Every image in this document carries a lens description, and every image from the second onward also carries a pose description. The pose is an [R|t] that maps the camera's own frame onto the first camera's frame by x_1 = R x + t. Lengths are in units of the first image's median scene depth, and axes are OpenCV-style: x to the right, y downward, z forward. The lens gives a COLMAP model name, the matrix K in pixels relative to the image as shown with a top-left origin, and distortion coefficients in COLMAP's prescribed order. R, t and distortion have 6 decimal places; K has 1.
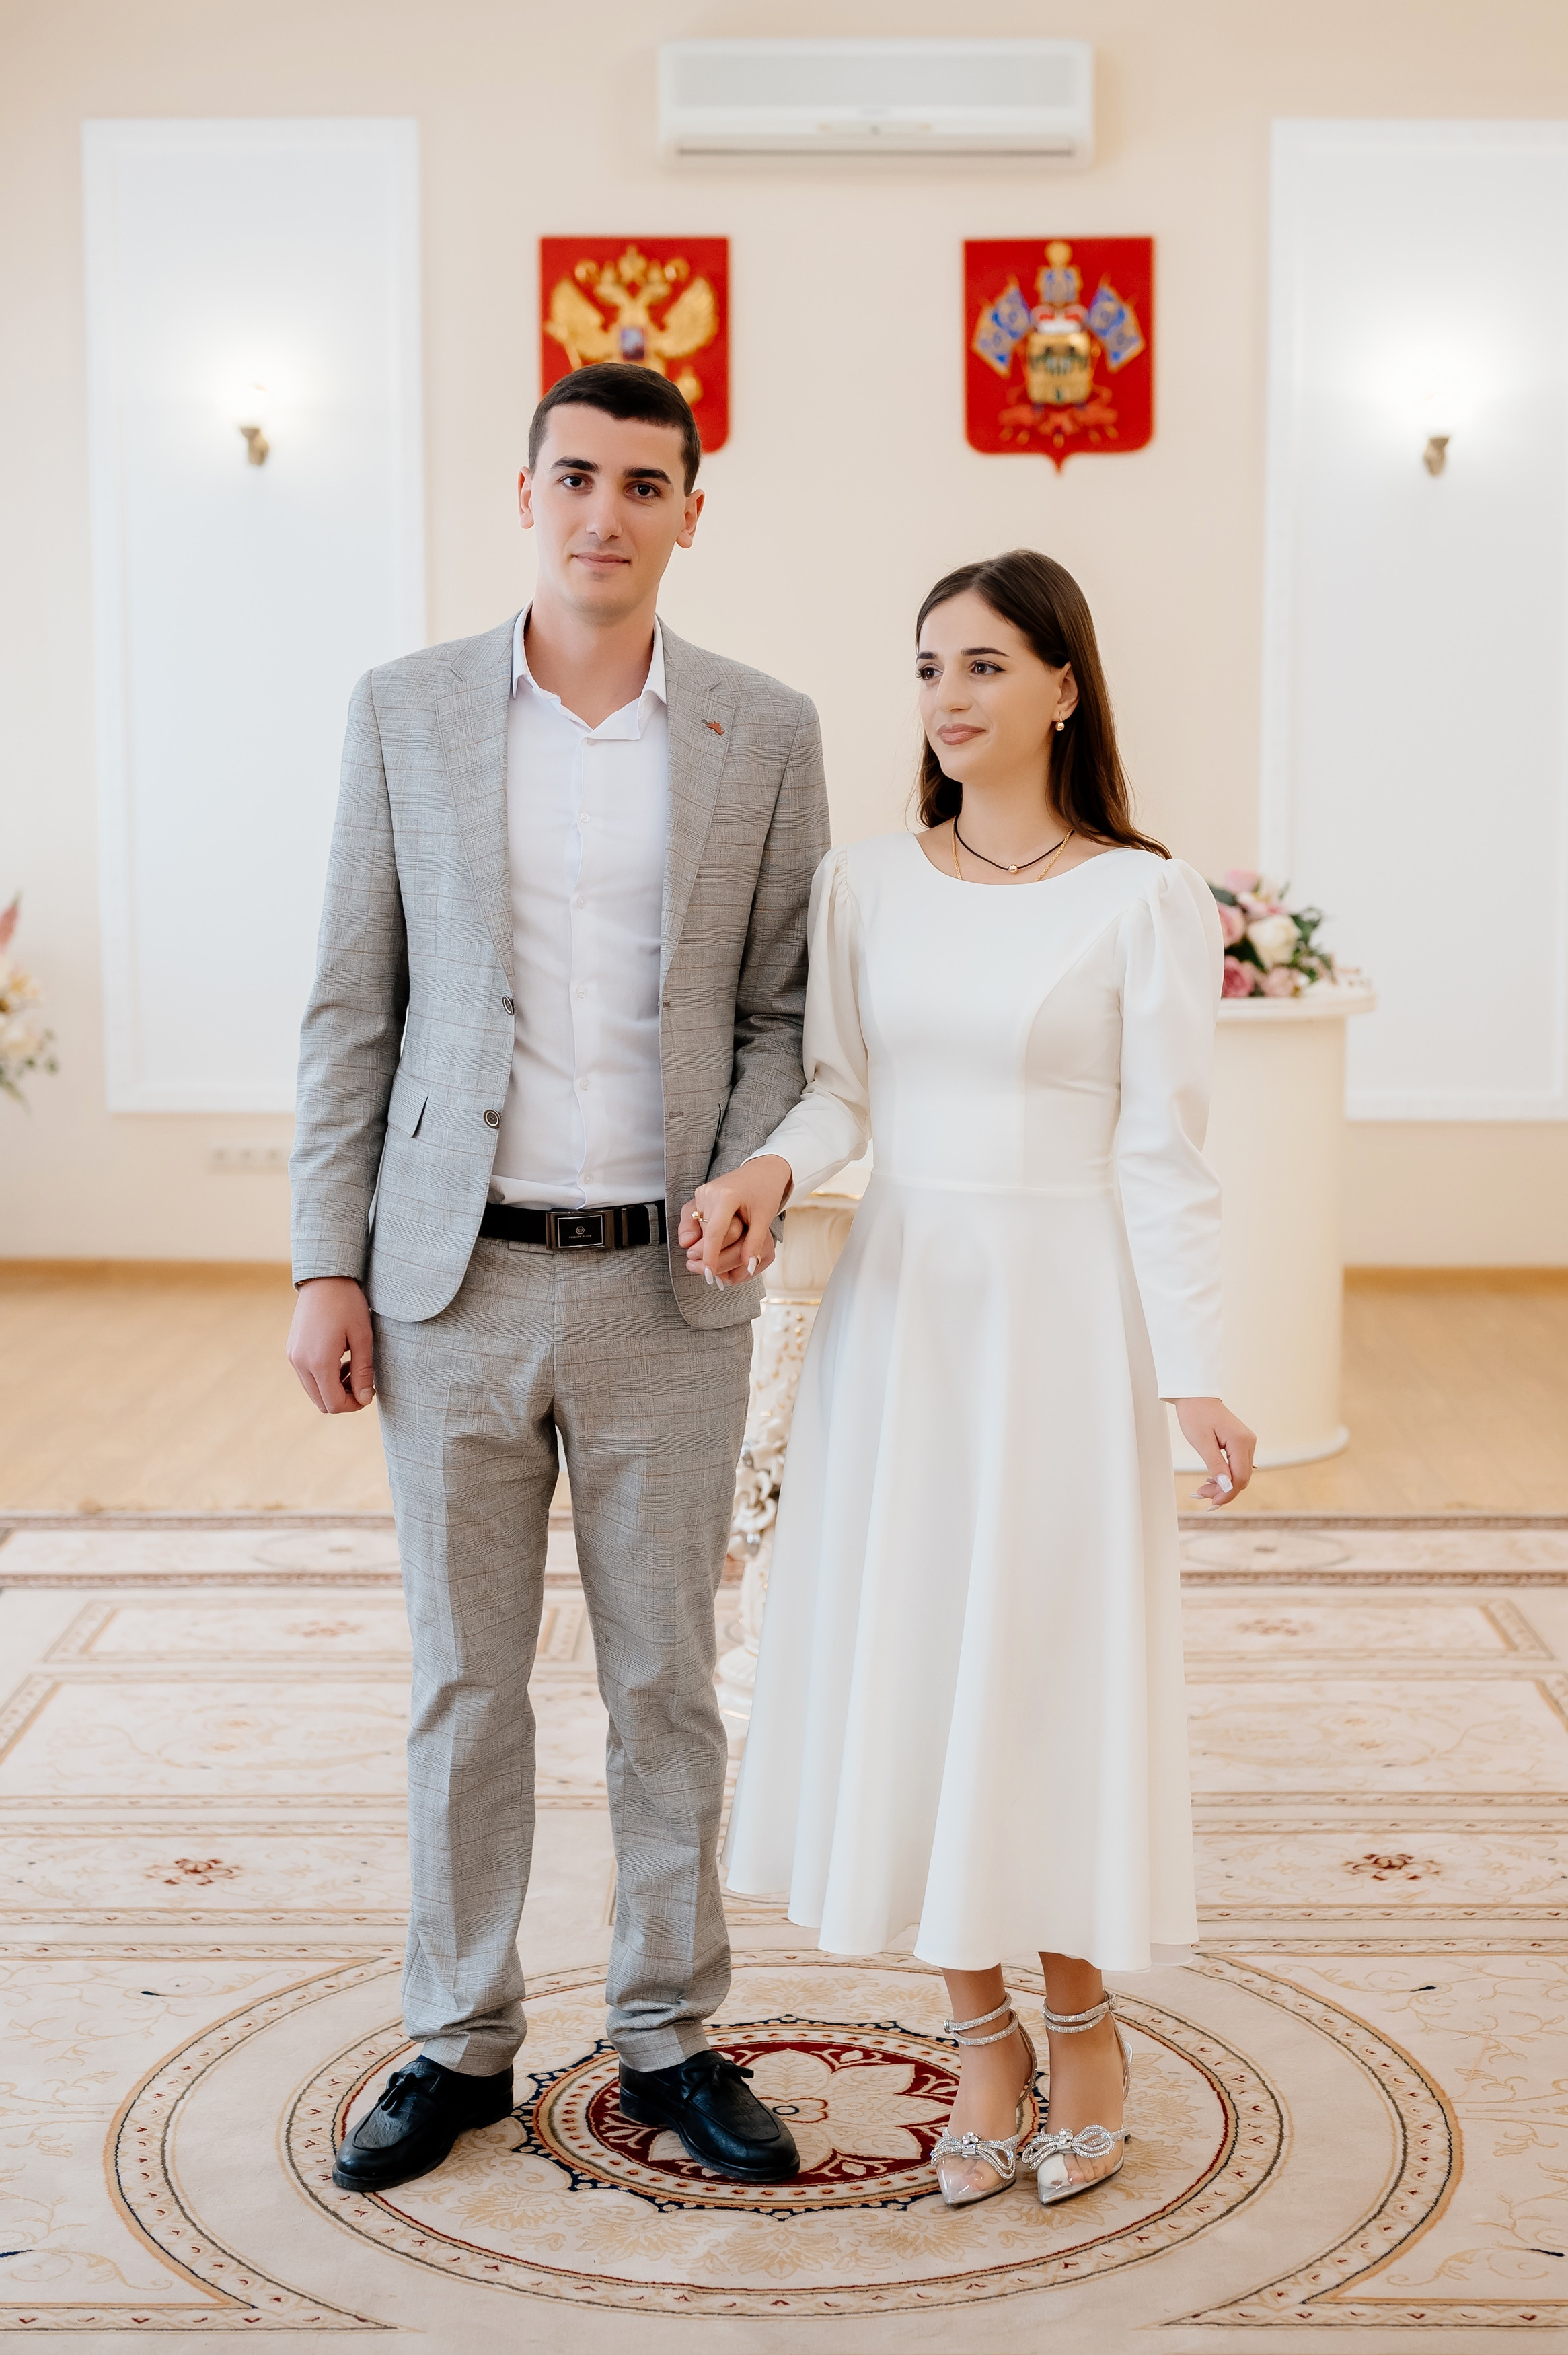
lens RADIAL K [[3627.4, 0, 821.3], [0, 3627.4, 1206.7], [0, 0, 1]] dist [-0.020398, 0.083282]
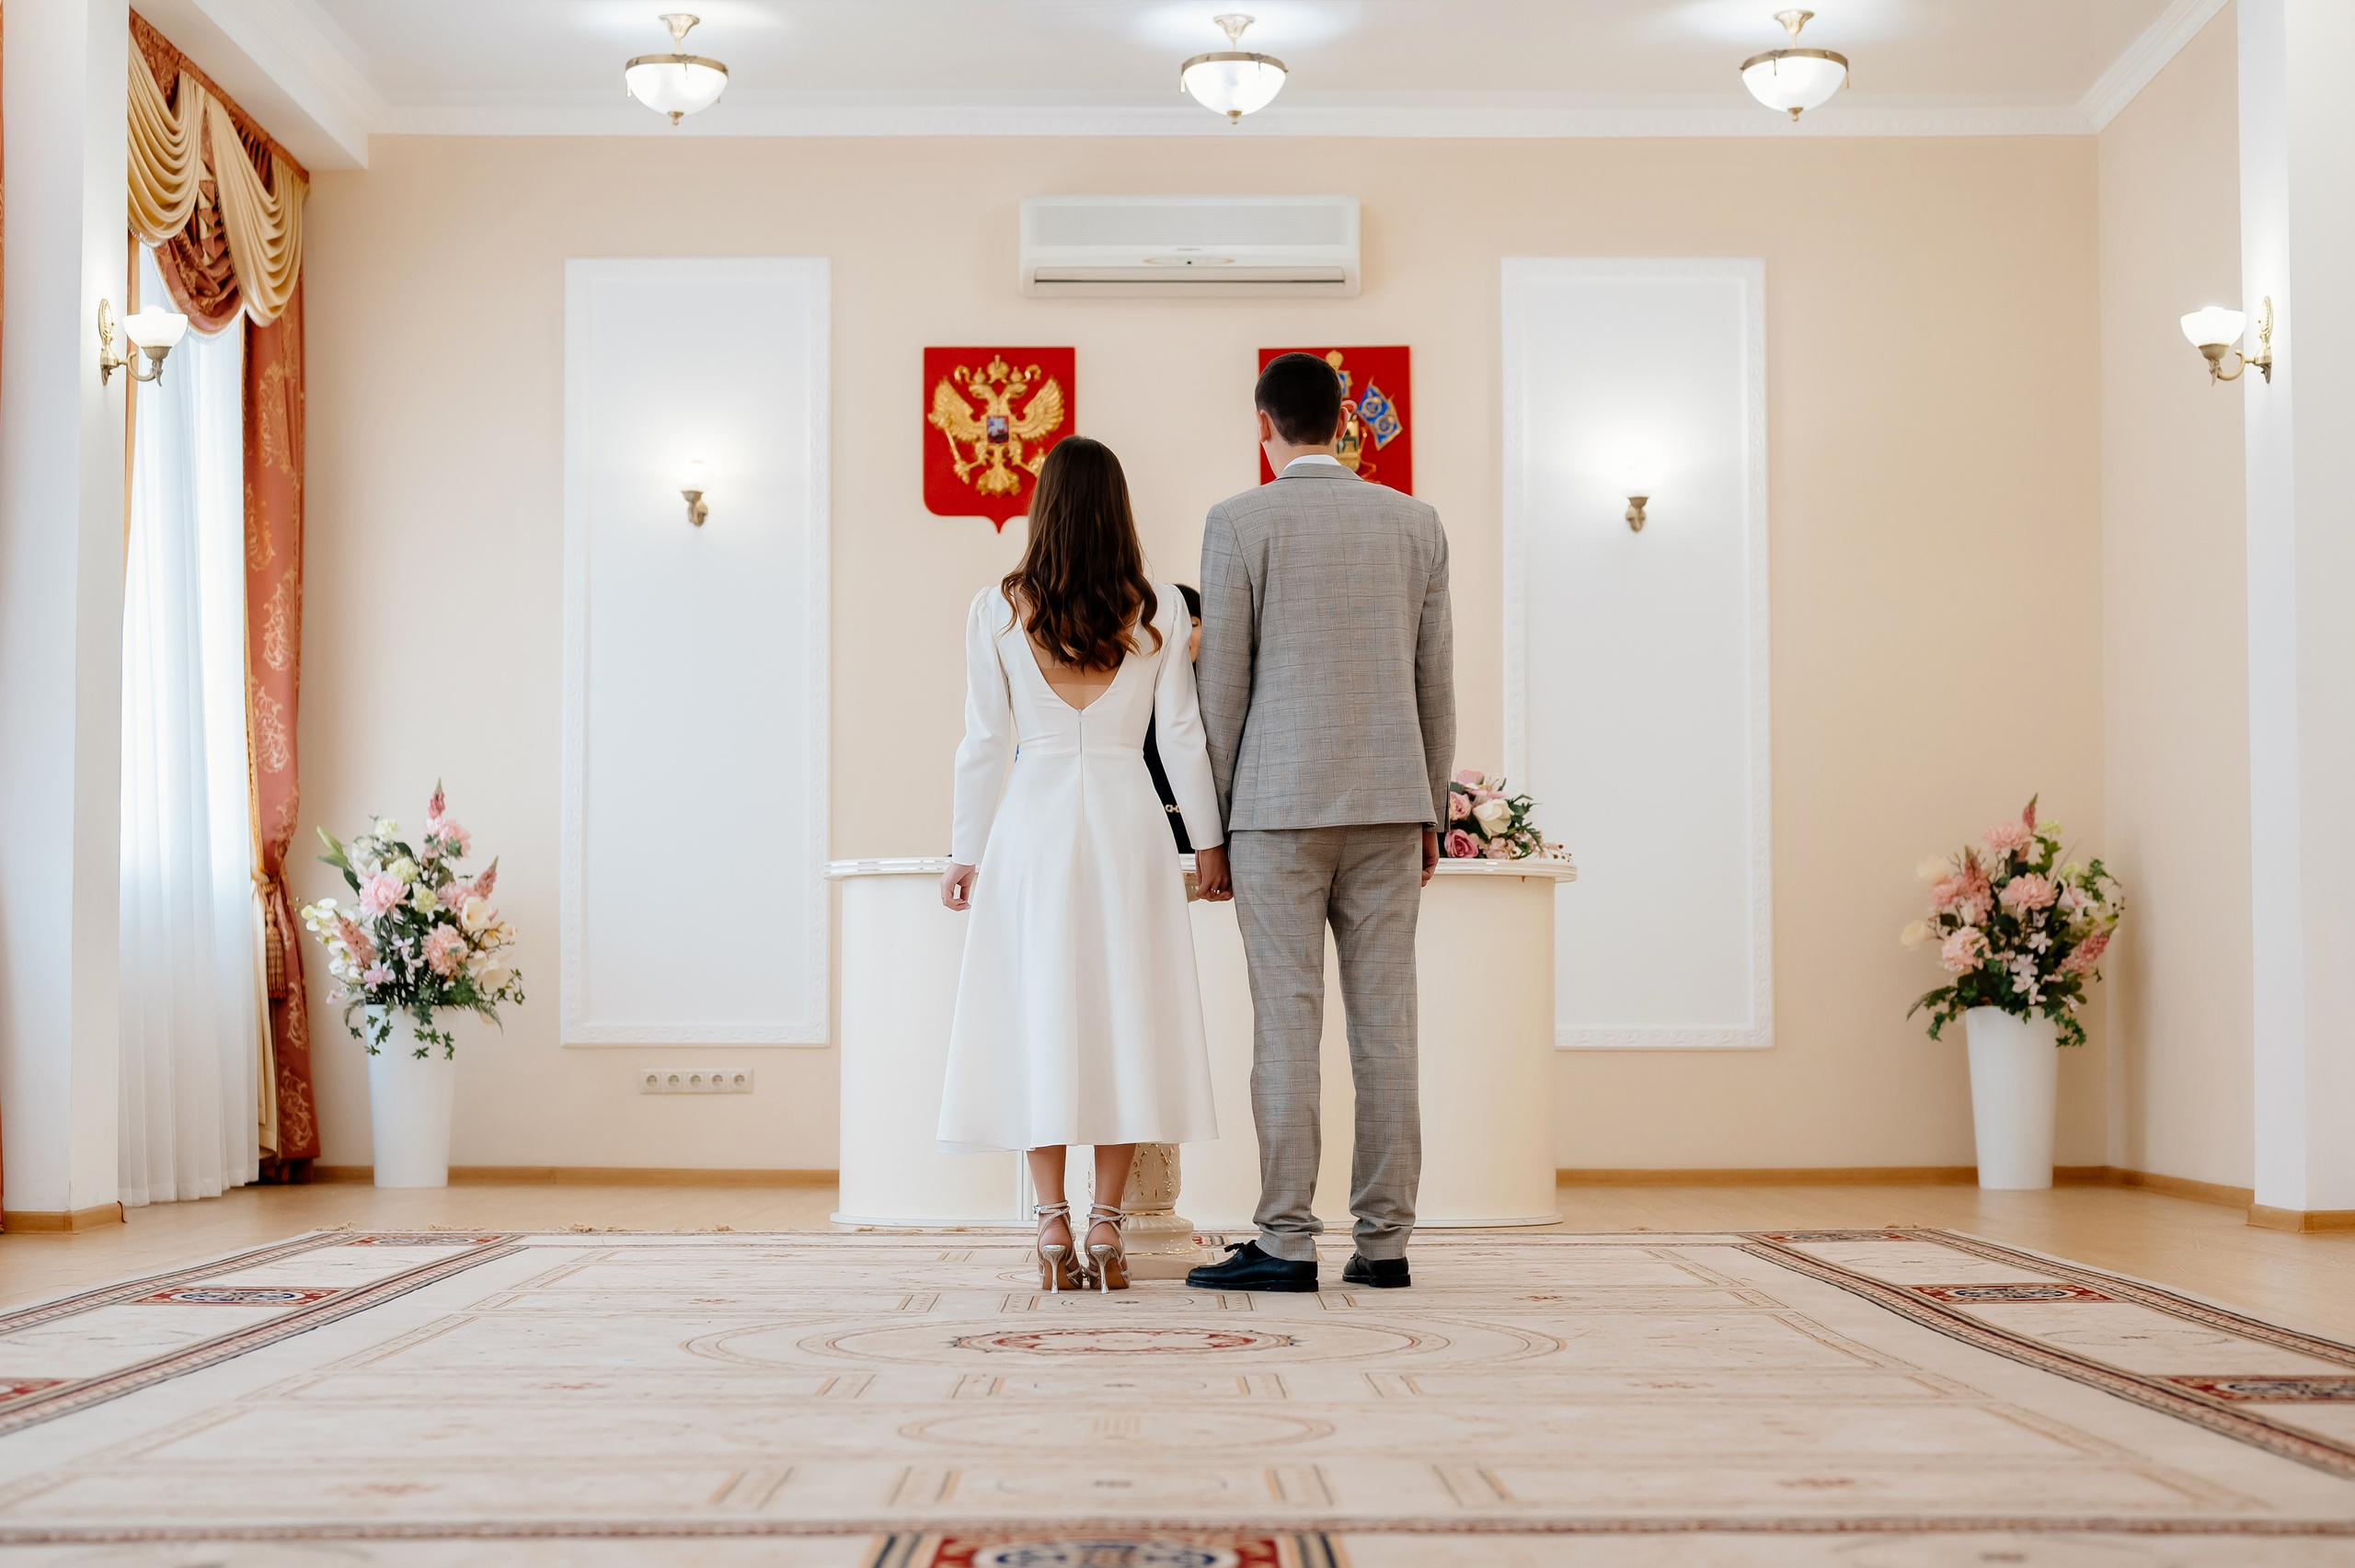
lens RADIAL K [[3579.6, 0, 1165.6], [0, 3579.6, 798.9], [0, 0, 1]] dist [0.004927, -0.008433]
pose [[0.999989, -0.001070, 0.004467, 0.000702], [0.001875, 0.982836, -0.184471, 0.120184], [-0.004193, 0.184477, 0.982828, -0.204248]]
